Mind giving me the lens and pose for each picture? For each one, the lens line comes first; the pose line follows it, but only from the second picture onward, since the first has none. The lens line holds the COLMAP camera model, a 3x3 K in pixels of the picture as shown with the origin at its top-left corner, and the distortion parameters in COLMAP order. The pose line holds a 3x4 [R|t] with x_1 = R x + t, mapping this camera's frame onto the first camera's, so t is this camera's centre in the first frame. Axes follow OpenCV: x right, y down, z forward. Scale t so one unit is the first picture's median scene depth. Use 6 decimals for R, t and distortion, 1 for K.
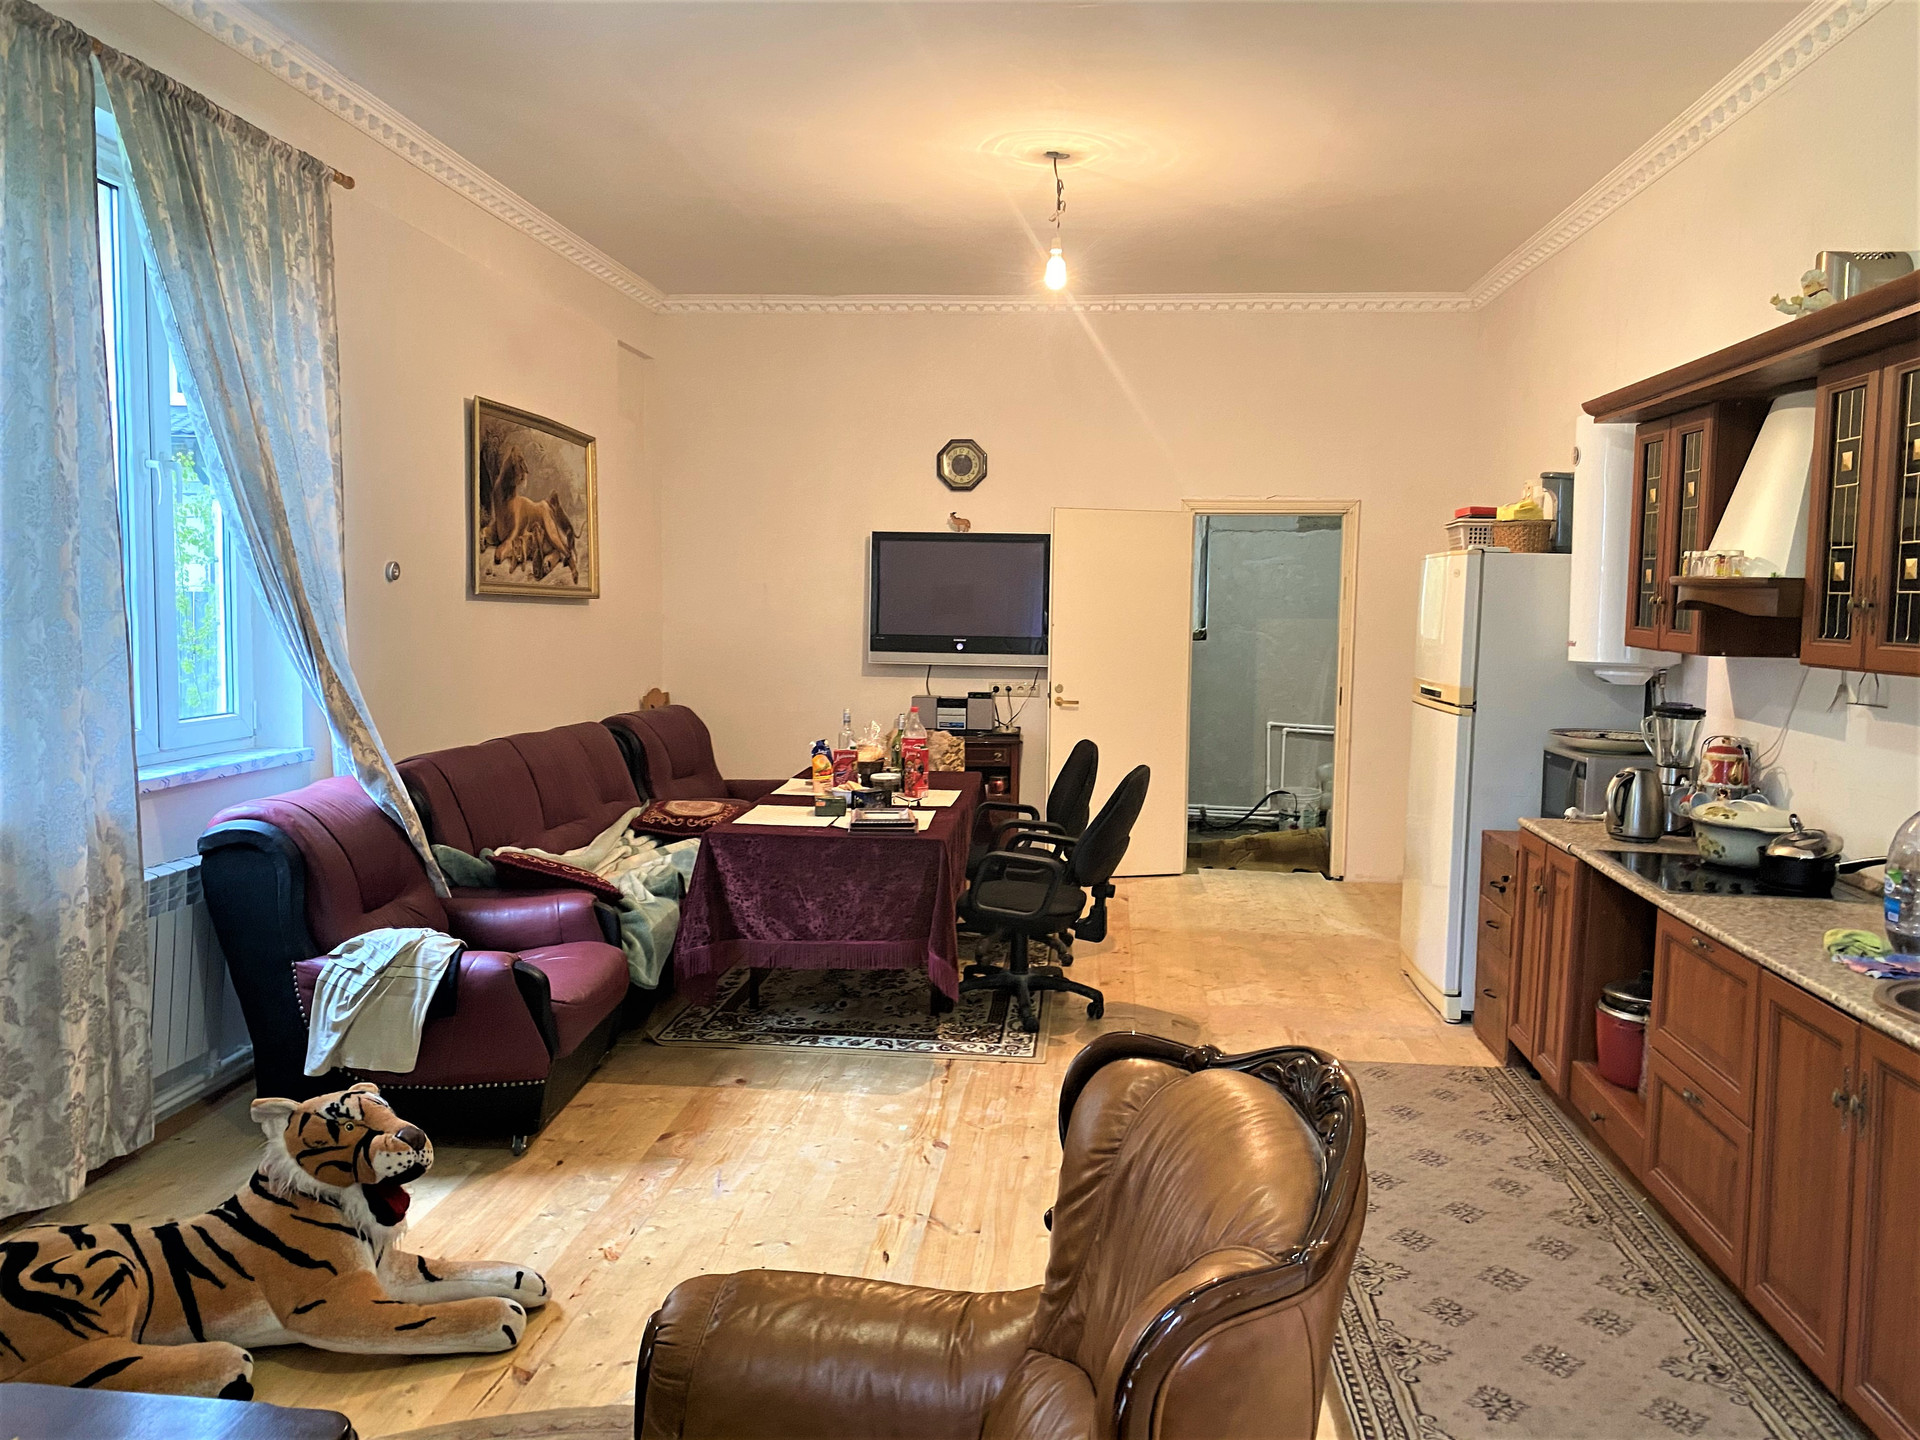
lens RADIAL K [[1467.6, 0, 958.2], [0, 1467.6, 713.3], [0, 0, 1]] dist [0.045355, -0.032002]
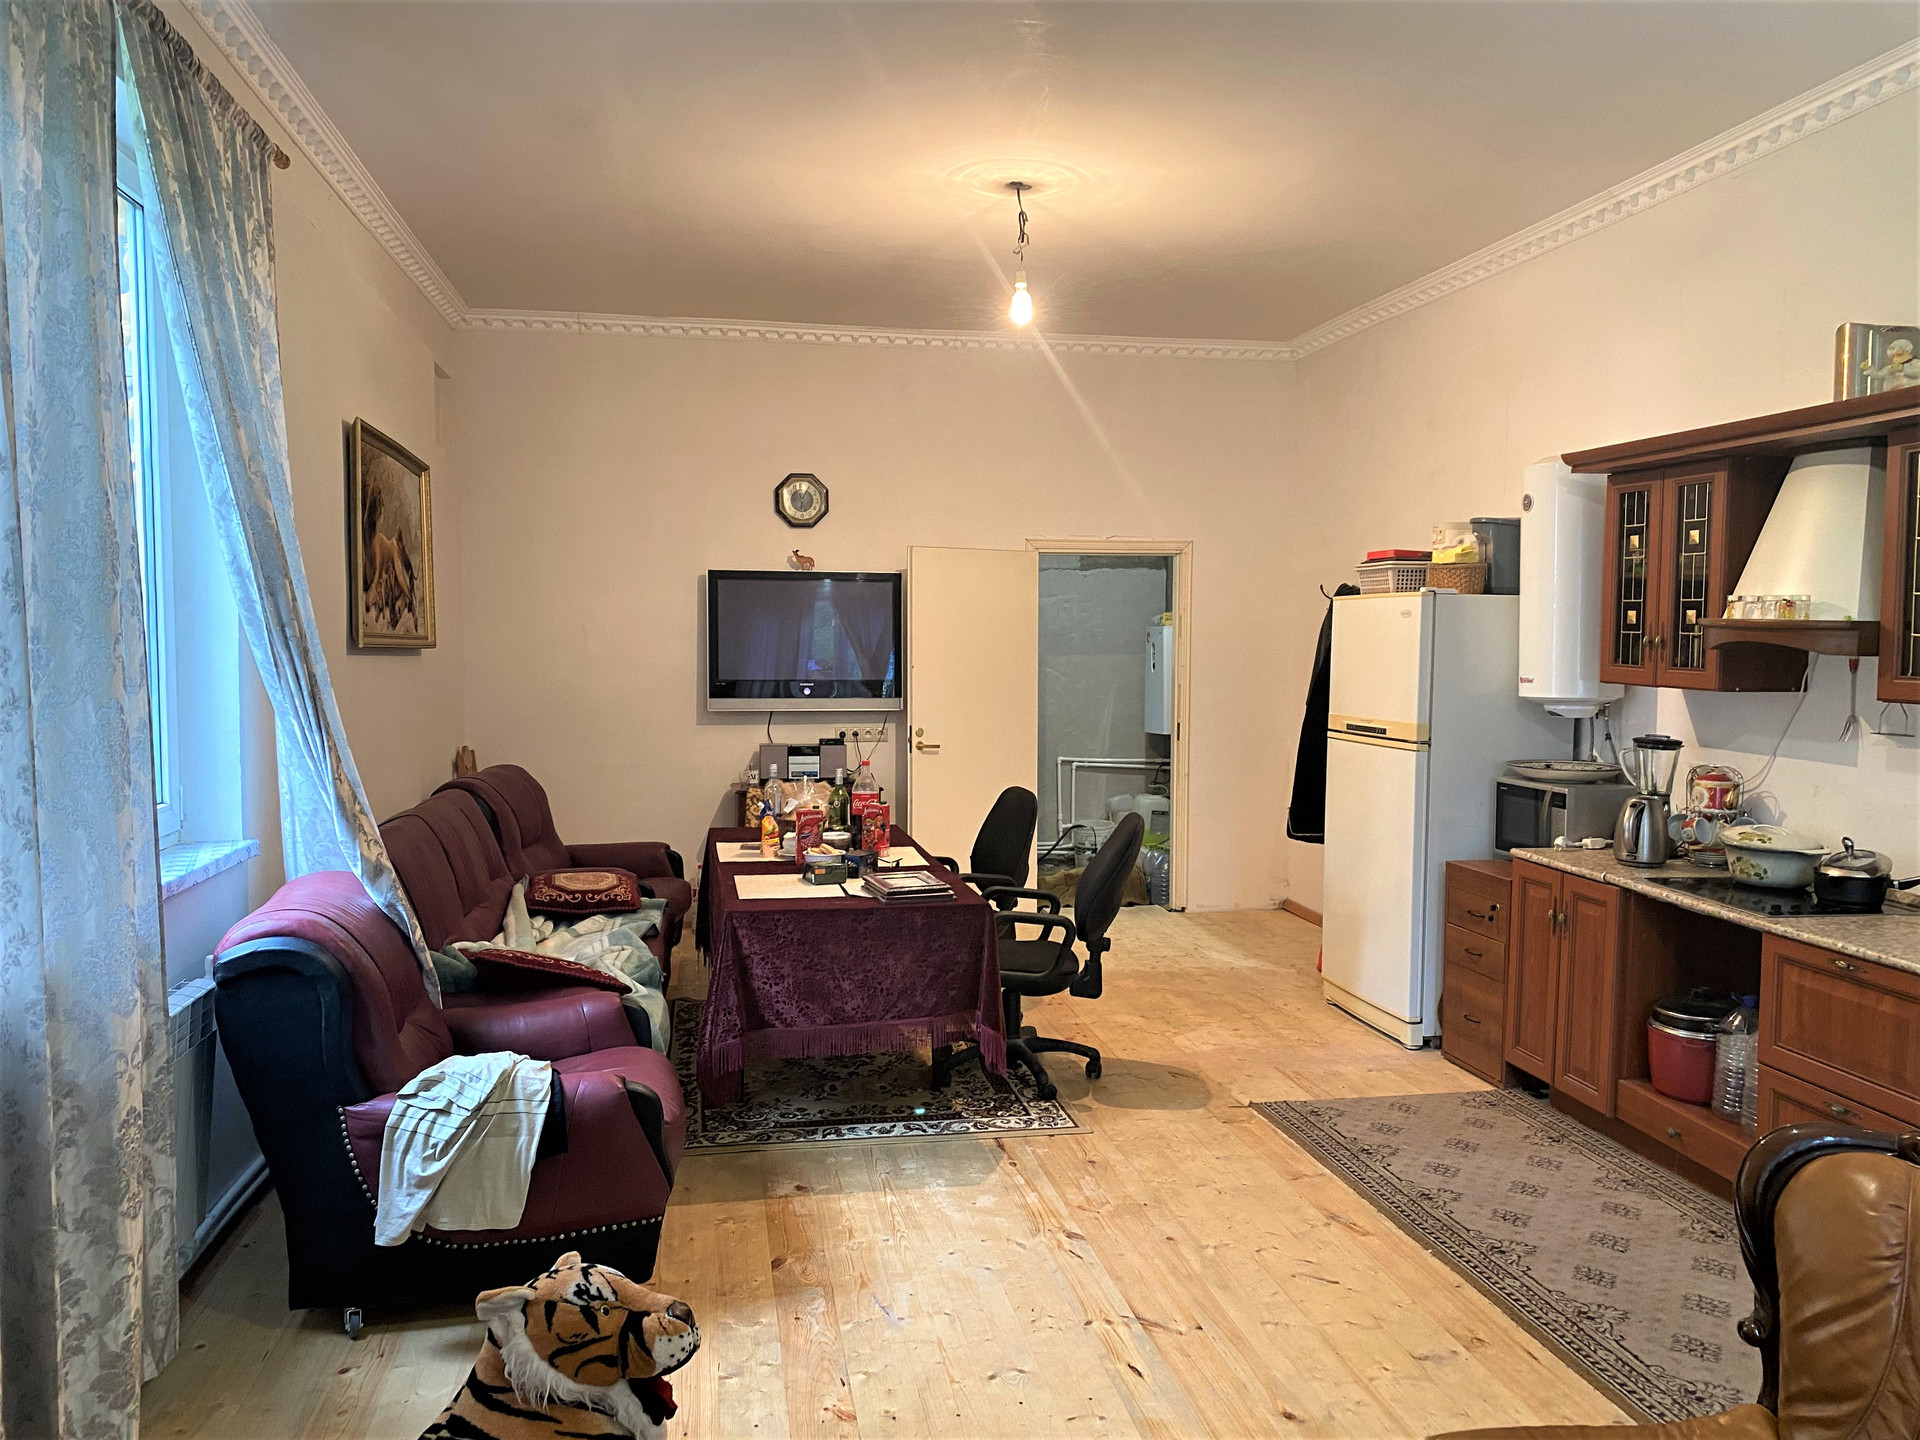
lens RADIAL K [[1477.0, 0, 958.3], [0, 1477.0, 722.1], [0, 0, 1]] dist [0.027974, -0.006471]
pose [[0.962987, -0.028596, 0.268027, -0.274883], [0.032909, 0.999391, -0.011611, -0.019513], [-0.267531, 0.020002, 0.963342, 0.094239]]
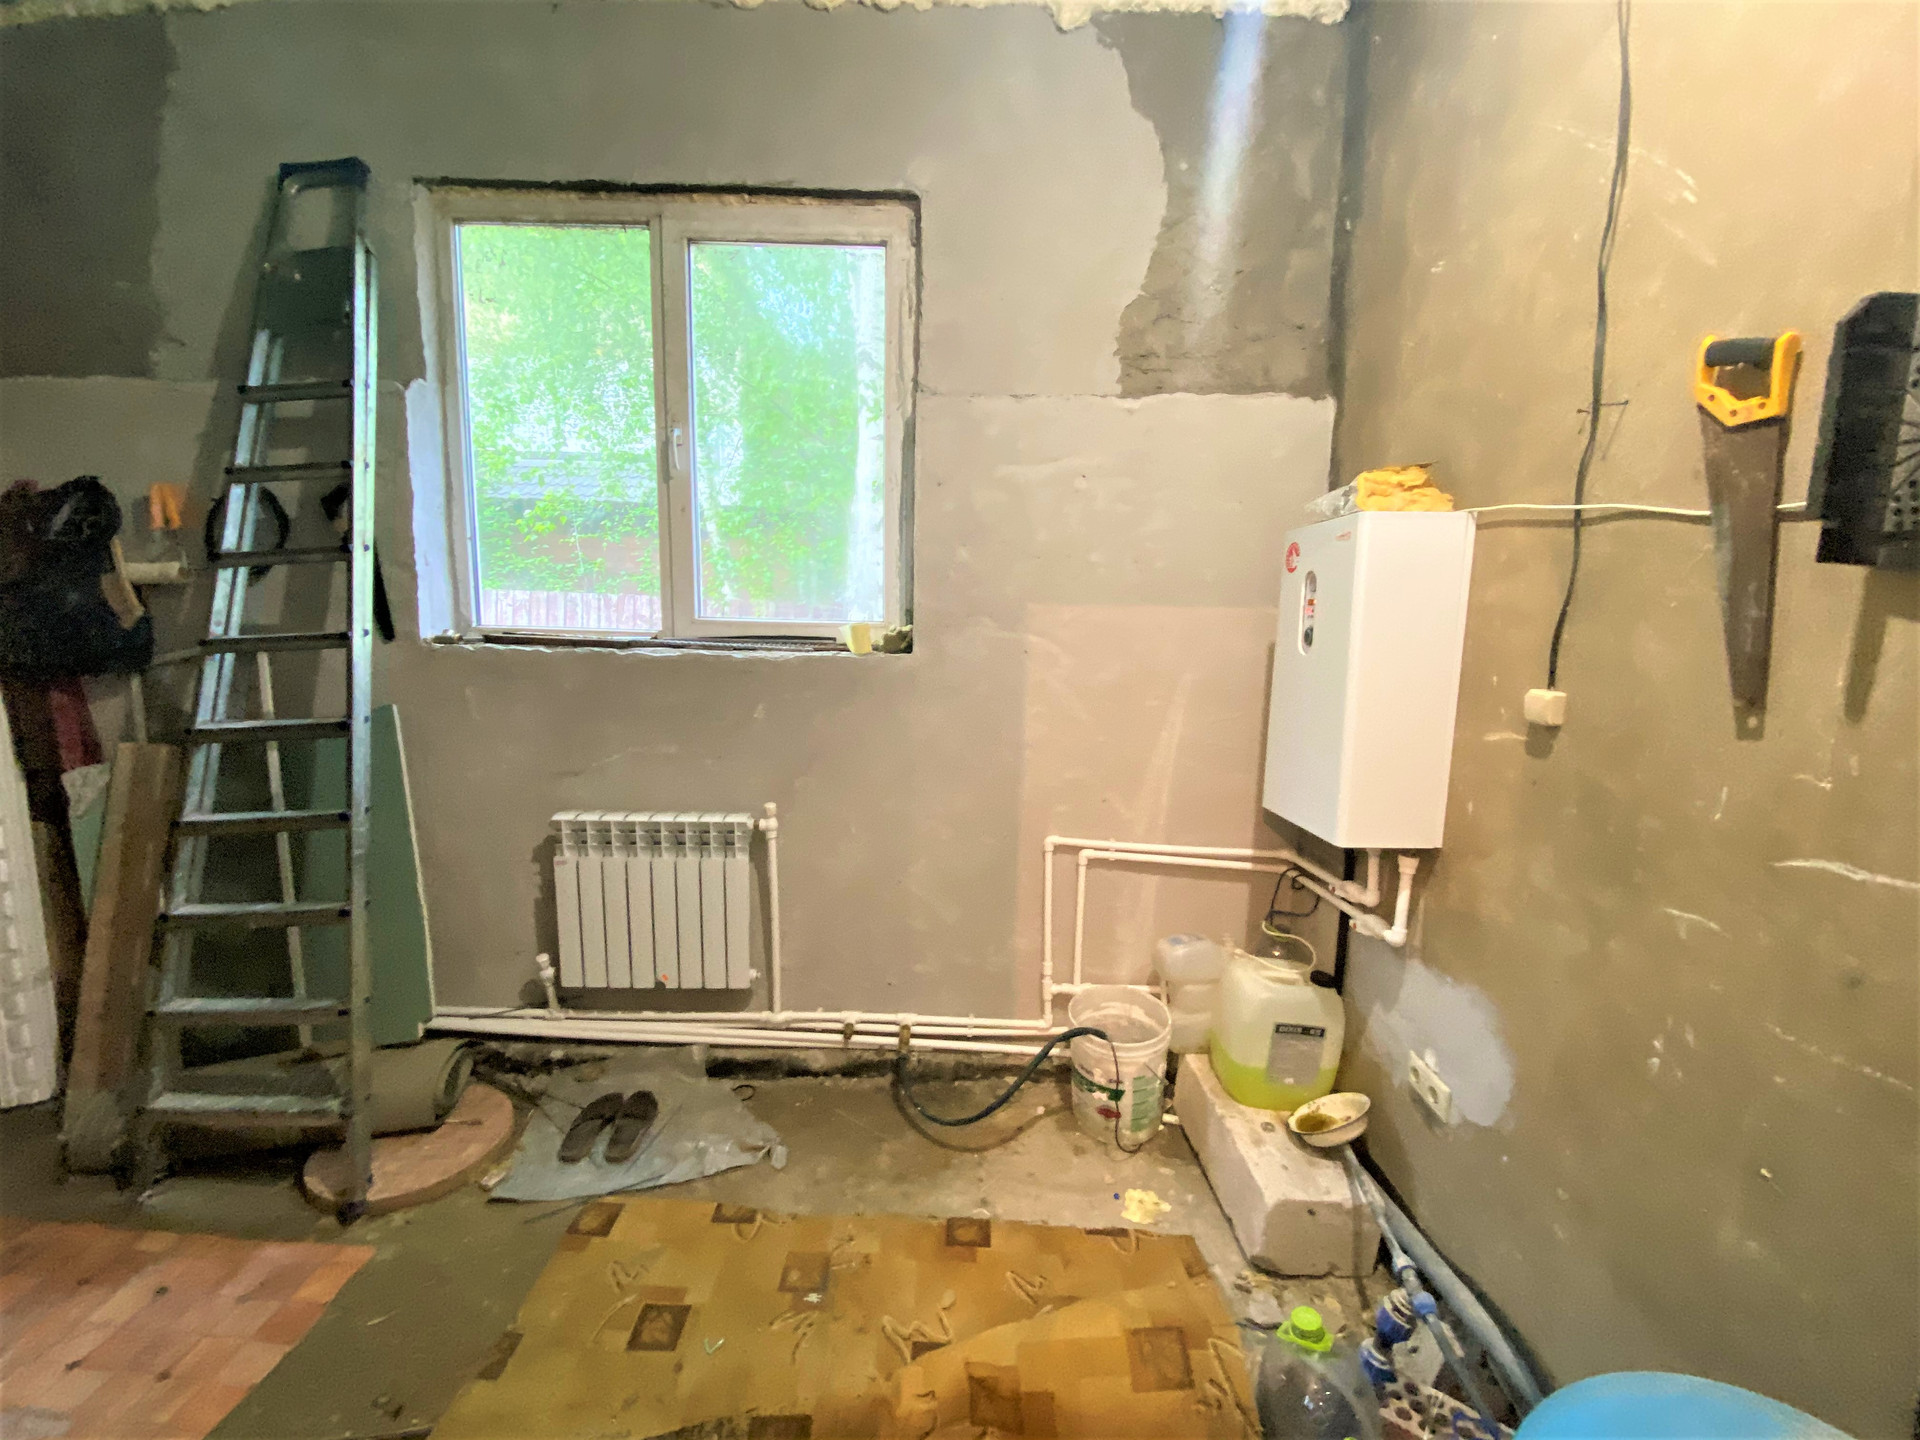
lens RADIAL K [[774.2, 0, 956.3], [0, 774.2, 722.7], [0, 0, 1]] dist [-0.000794, -0.000648]
pose [[0.995304, -0.004878, 0.096680, 0.350887], [-0.001030, 0.998139, 0.060969, -0.095538], [-0.096798, -0.060782, 0.993446, 1.687362]]
